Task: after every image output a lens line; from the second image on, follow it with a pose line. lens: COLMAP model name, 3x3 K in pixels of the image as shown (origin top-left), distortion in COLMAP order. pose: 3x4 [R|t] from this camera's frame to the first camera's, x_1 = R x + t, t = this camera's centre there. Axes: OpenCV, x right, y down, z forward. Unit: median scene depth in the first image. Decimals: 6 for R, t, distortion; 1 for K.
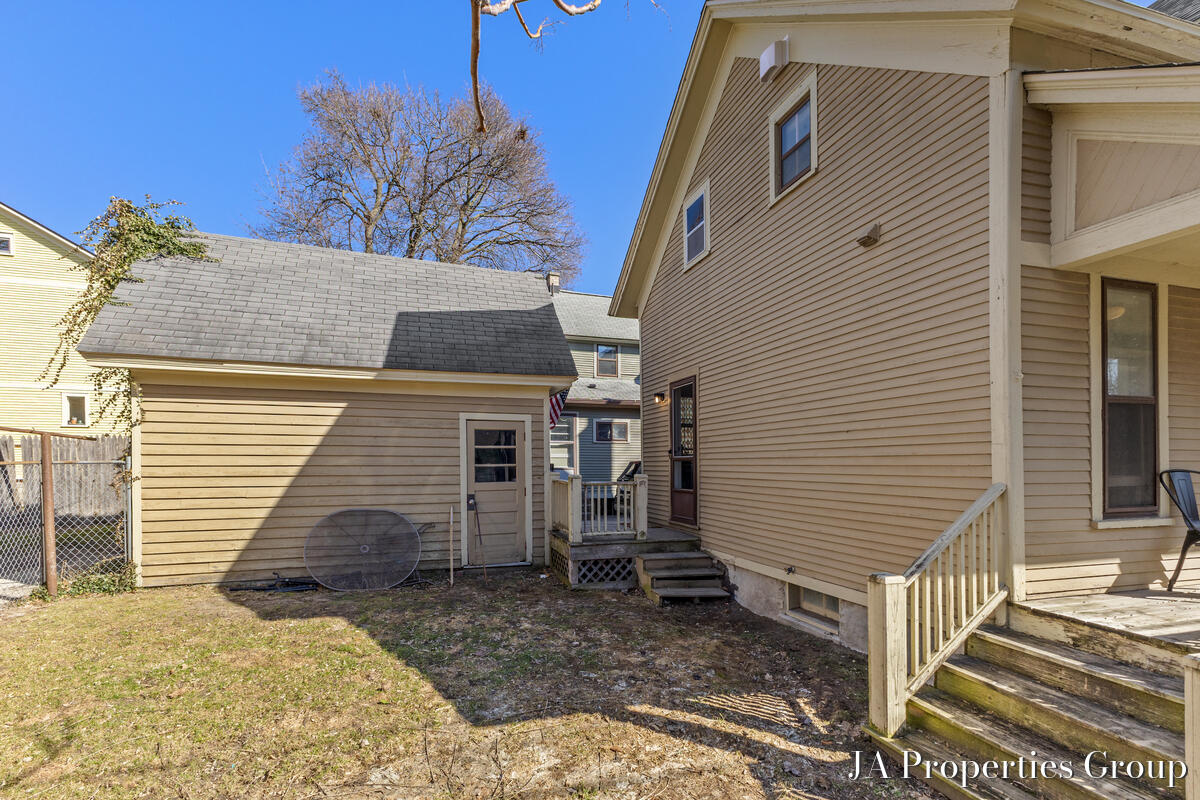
lens RADIAL K [[540.9, 0, 600.9], [0, 540.9, 462.8], [0, 0, 1]] dist [0.001394, 0.000354]
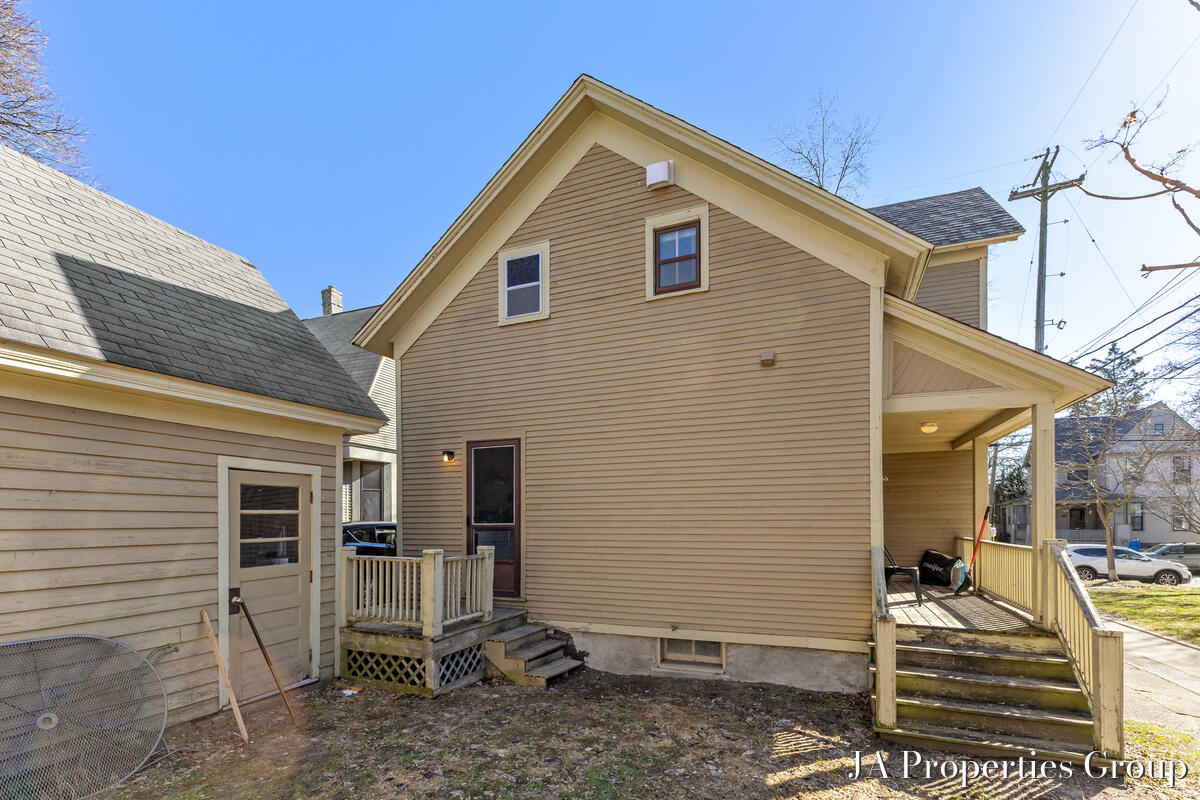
lens RADIAL K [[541.7, 0, 598.3], [0, 541.7, 507.7], [0, 0, 1]] dist [0.001971, 0.000064]
pose [[0.648037, 0.014036, 0.761479, -0.483076], [0.002442, 0.999787, -0.020507, -0.021891], [-0.761605, 0.015148, 0.647865, 0.298335]]
